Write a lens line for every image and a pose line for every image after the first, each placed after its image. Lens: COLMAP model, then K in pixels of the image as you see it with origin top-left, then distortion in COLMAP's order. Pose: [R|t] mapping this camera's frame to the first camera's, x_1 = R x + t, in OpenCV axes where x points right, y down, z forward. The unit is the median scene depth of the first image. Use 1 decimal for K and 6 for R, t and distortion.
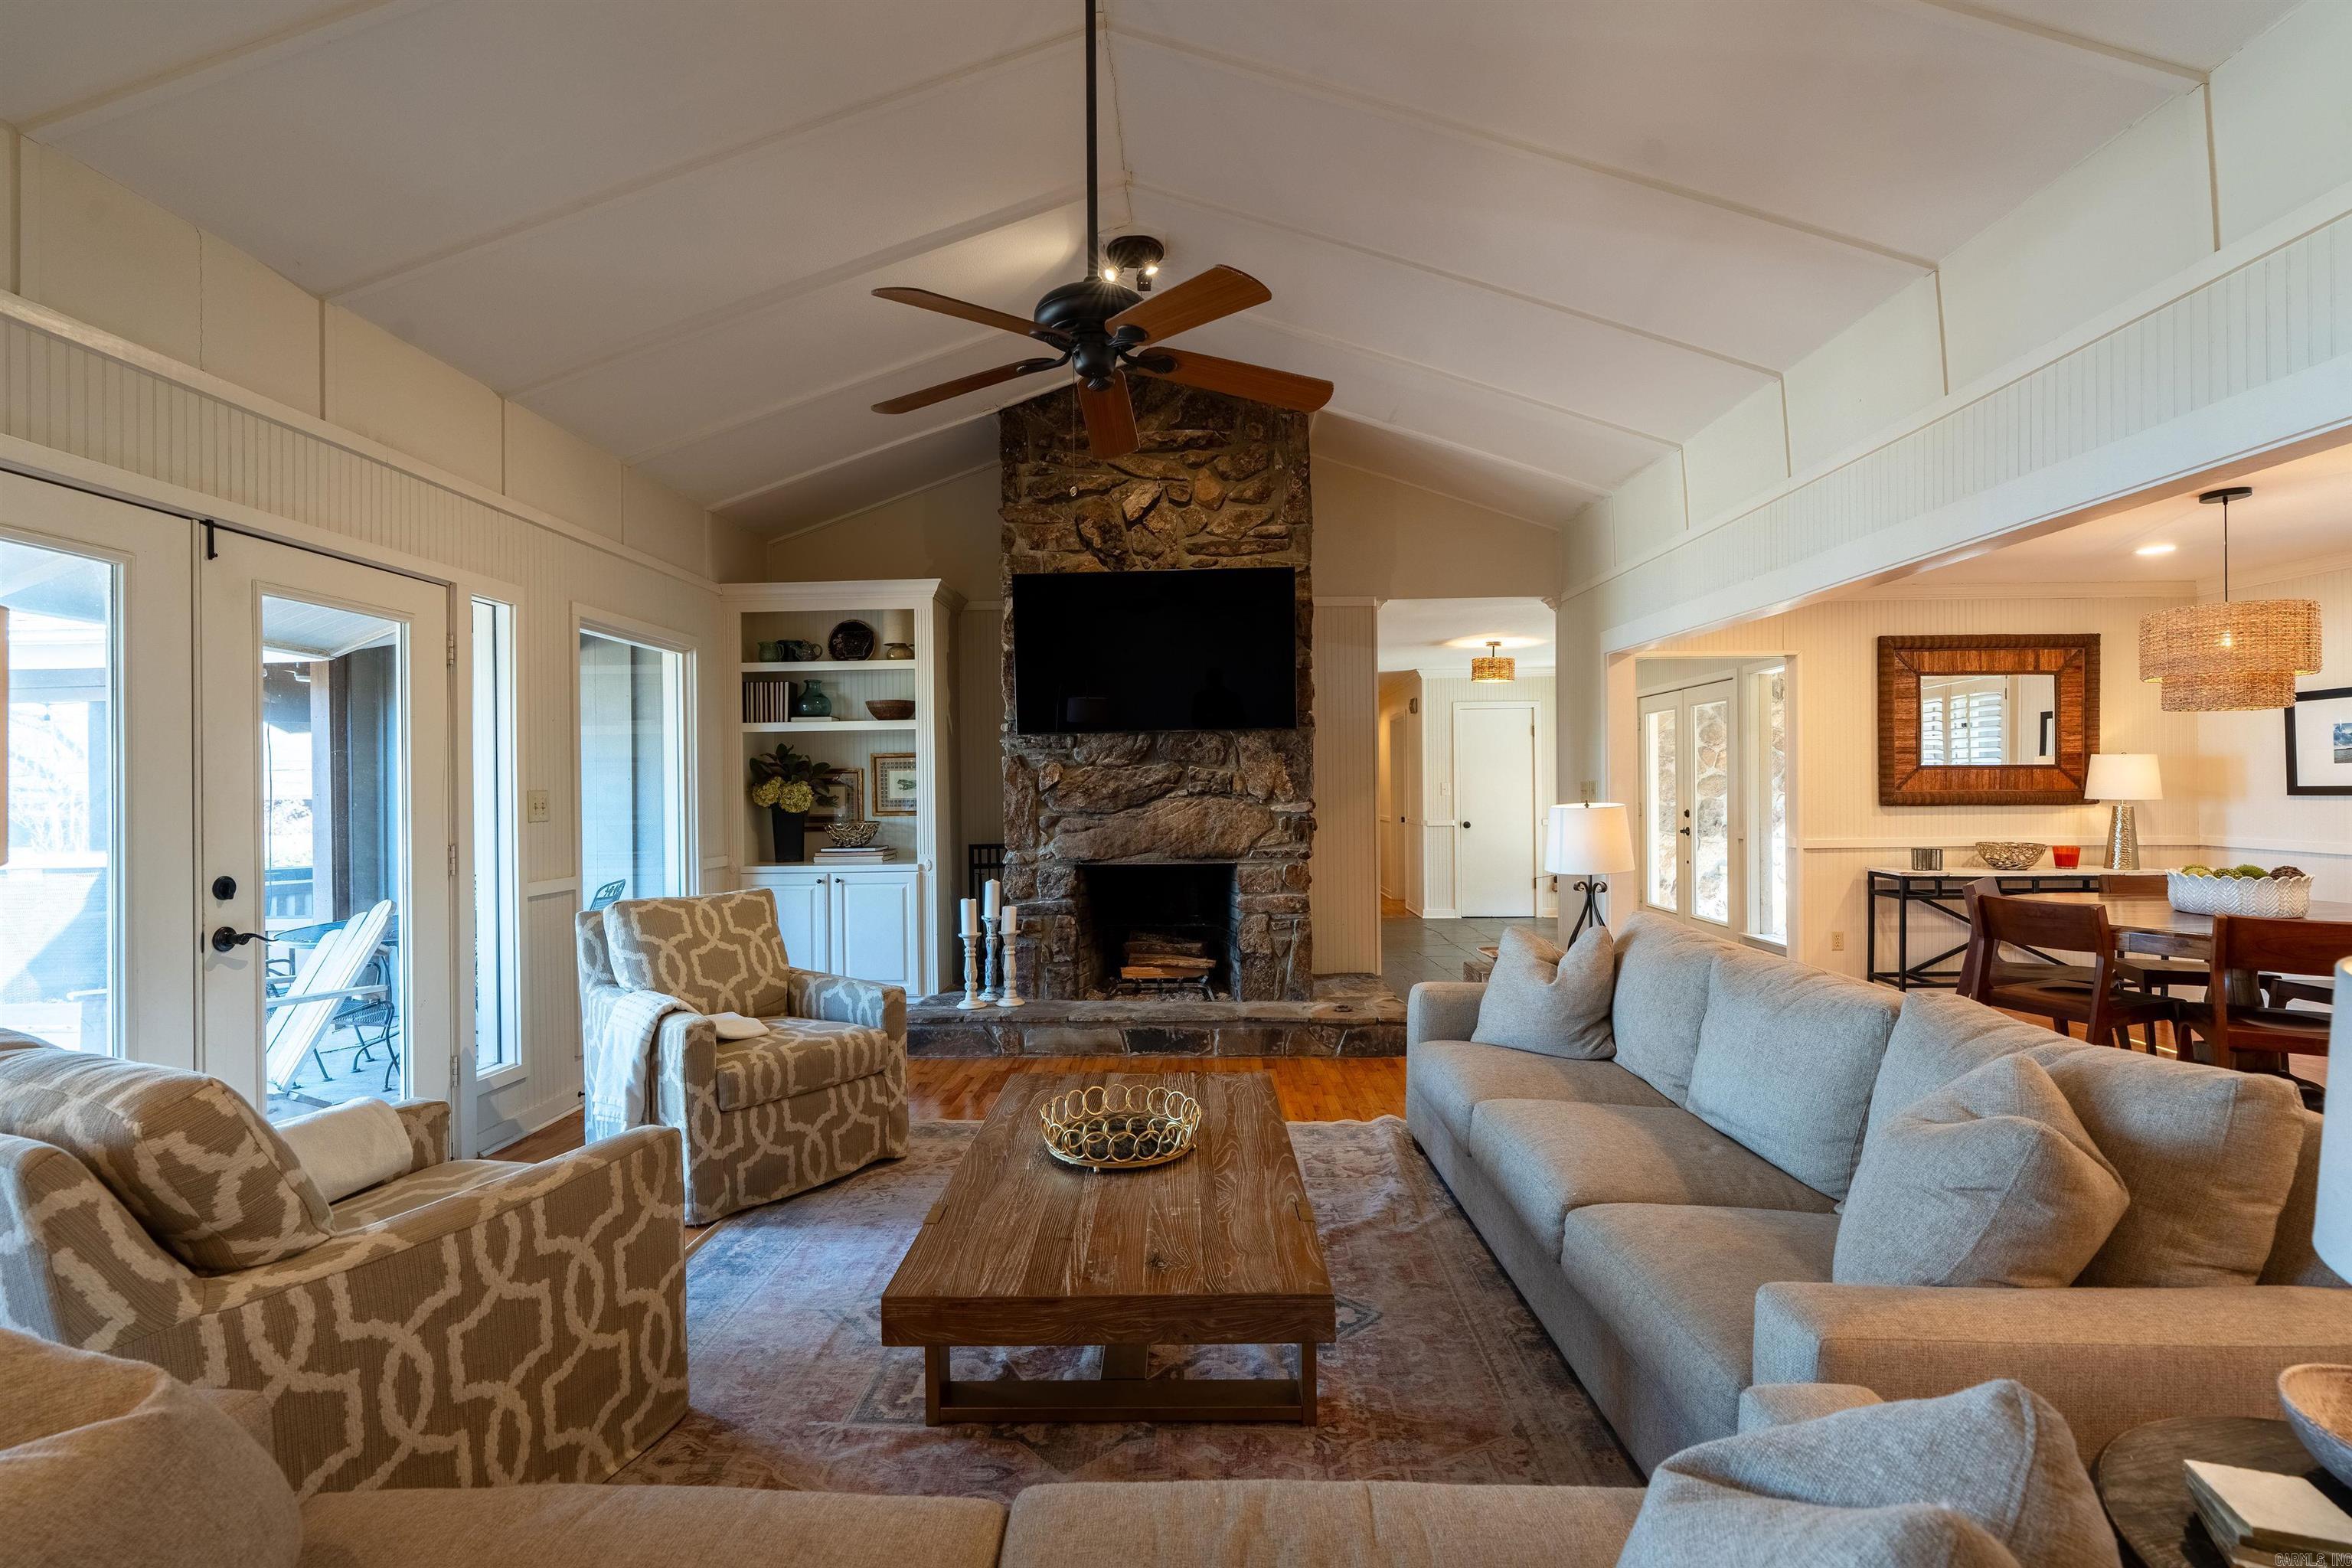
lens RADIAL K [[1058.5, 0, 1175.8], [0, 1058.5, 784.4], [0, 0, 1]] dist [-0.005301, 0.002797]
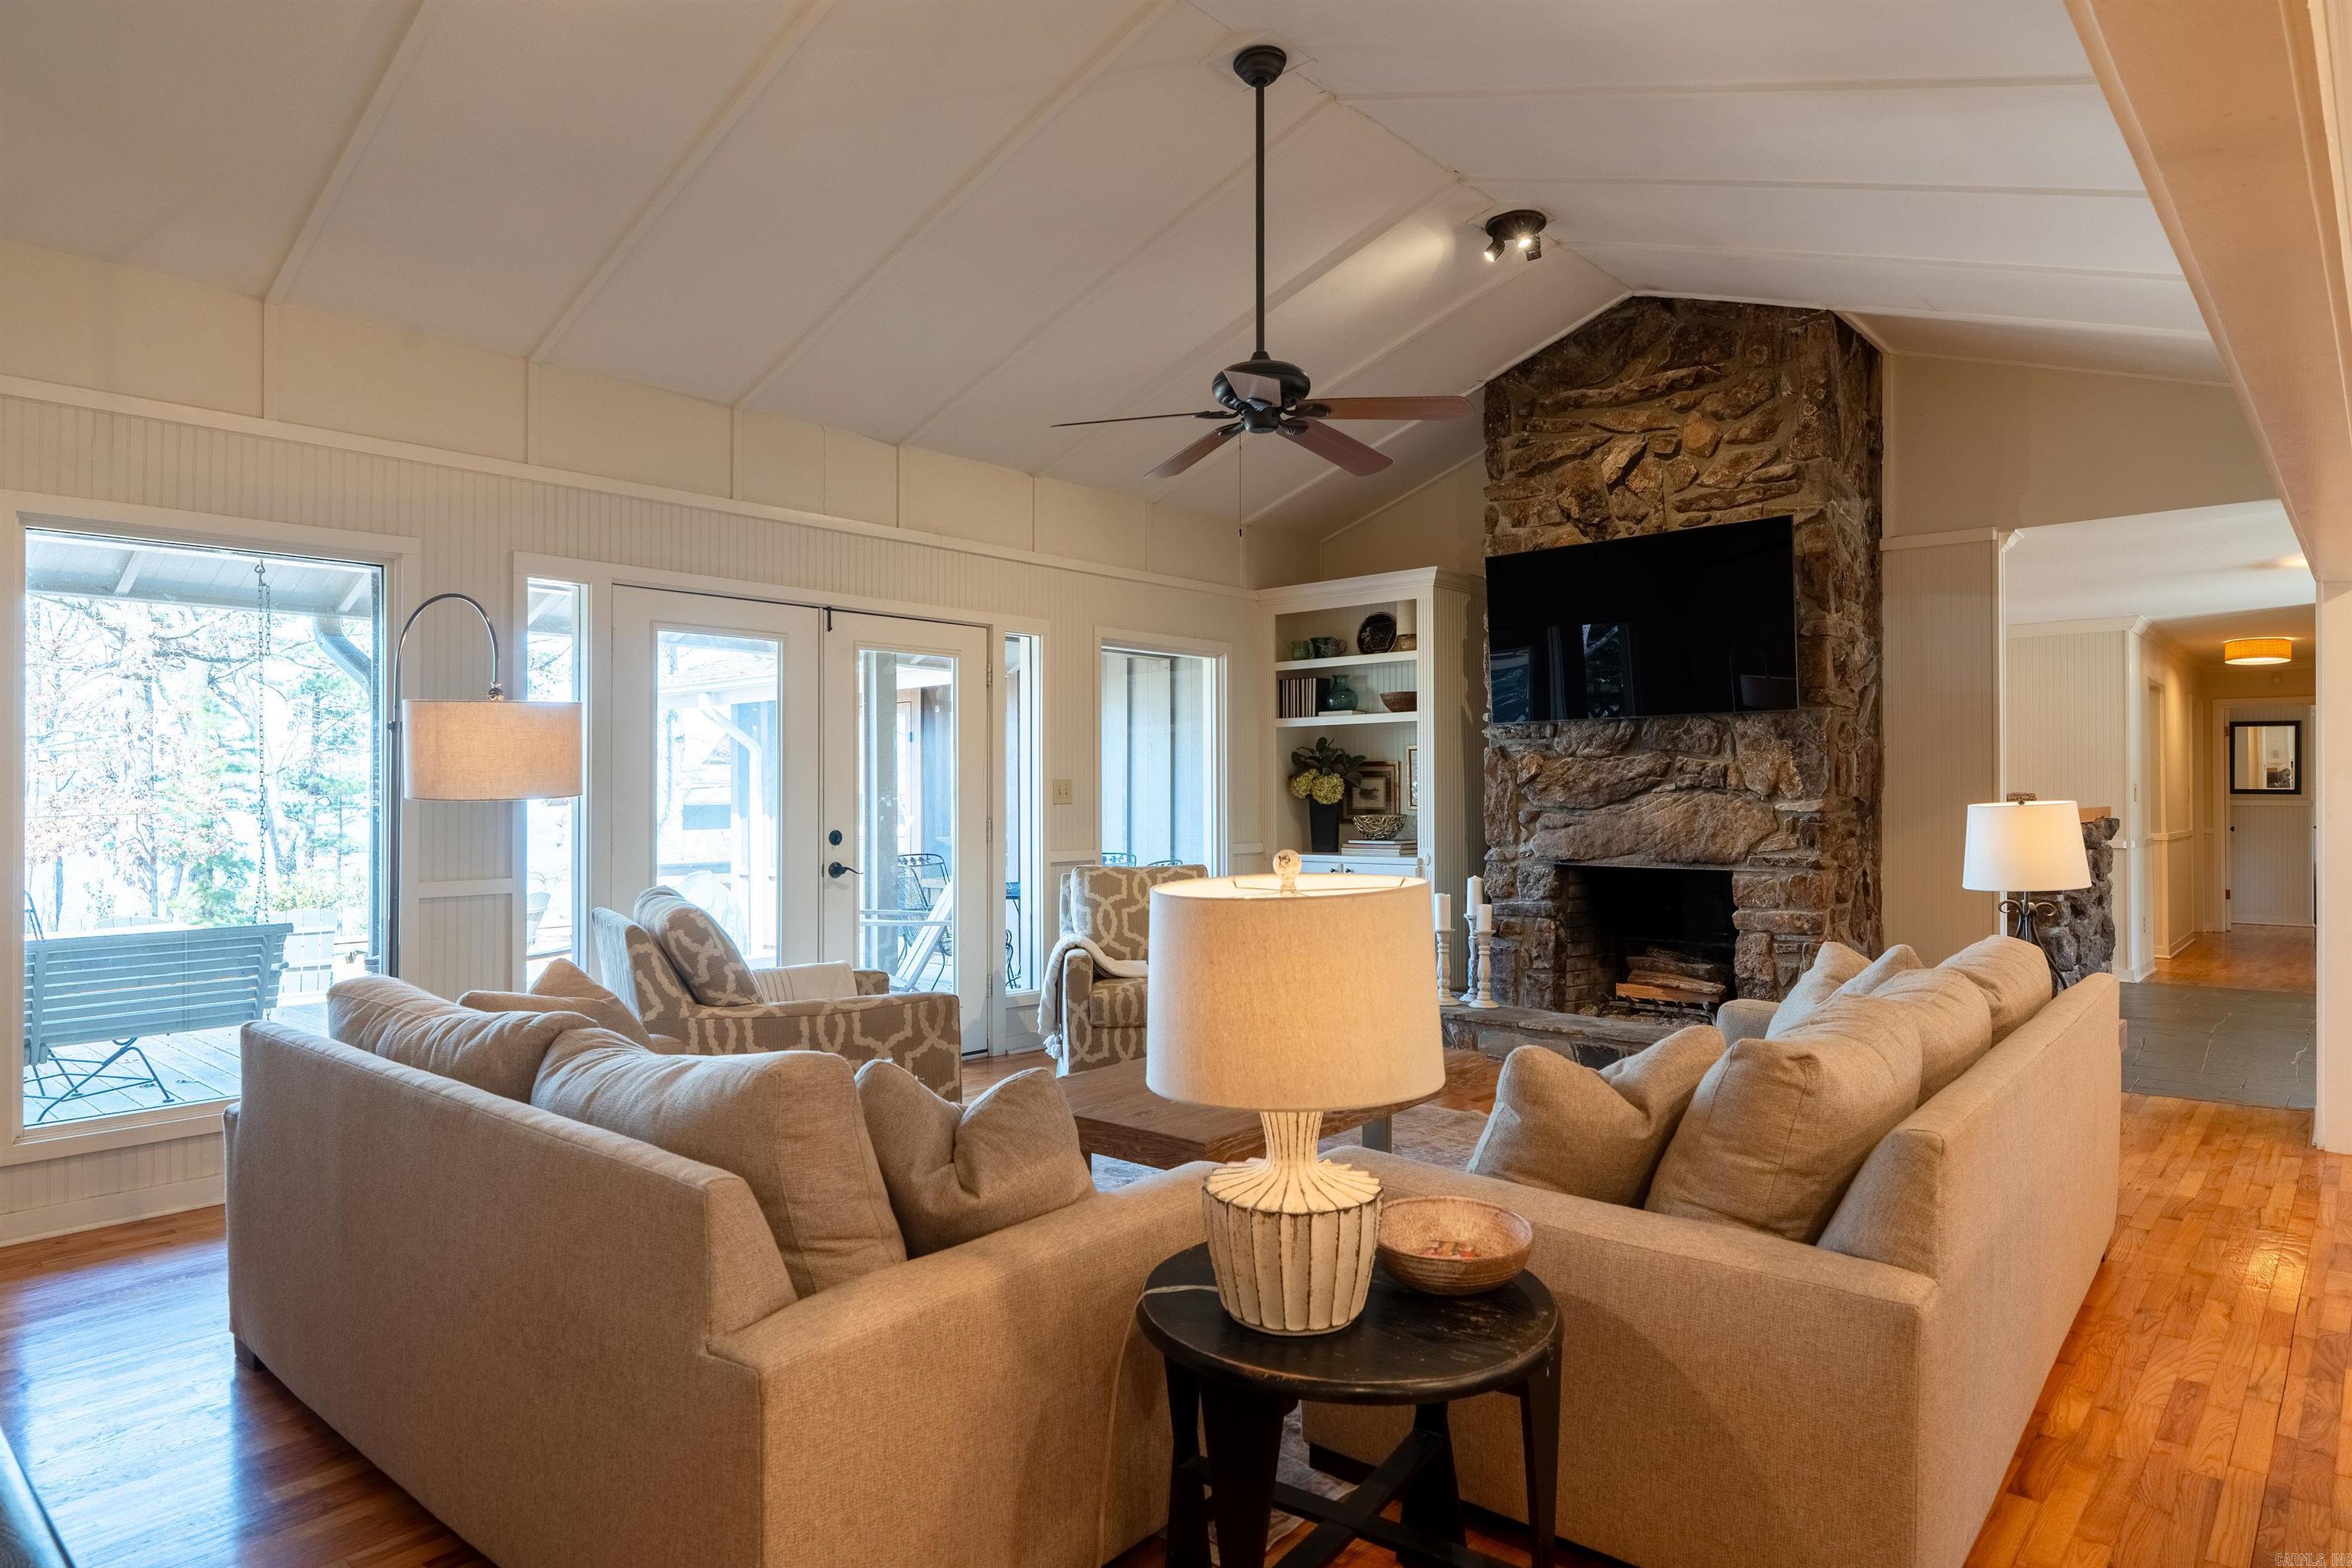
lens RADIAL K [[1367.8, 0, 1167.0], [0, 1367.8, 784.5], [0, 0, 1]] dist [0.000390, 0.000090]
pose [[0.761660, 0.006039, -0.647949, 0.423307], [-0.005753, 0.999980, 0.002557, 0.005328], [0.647952, 0.001779, 0.761679, -0.126756]]
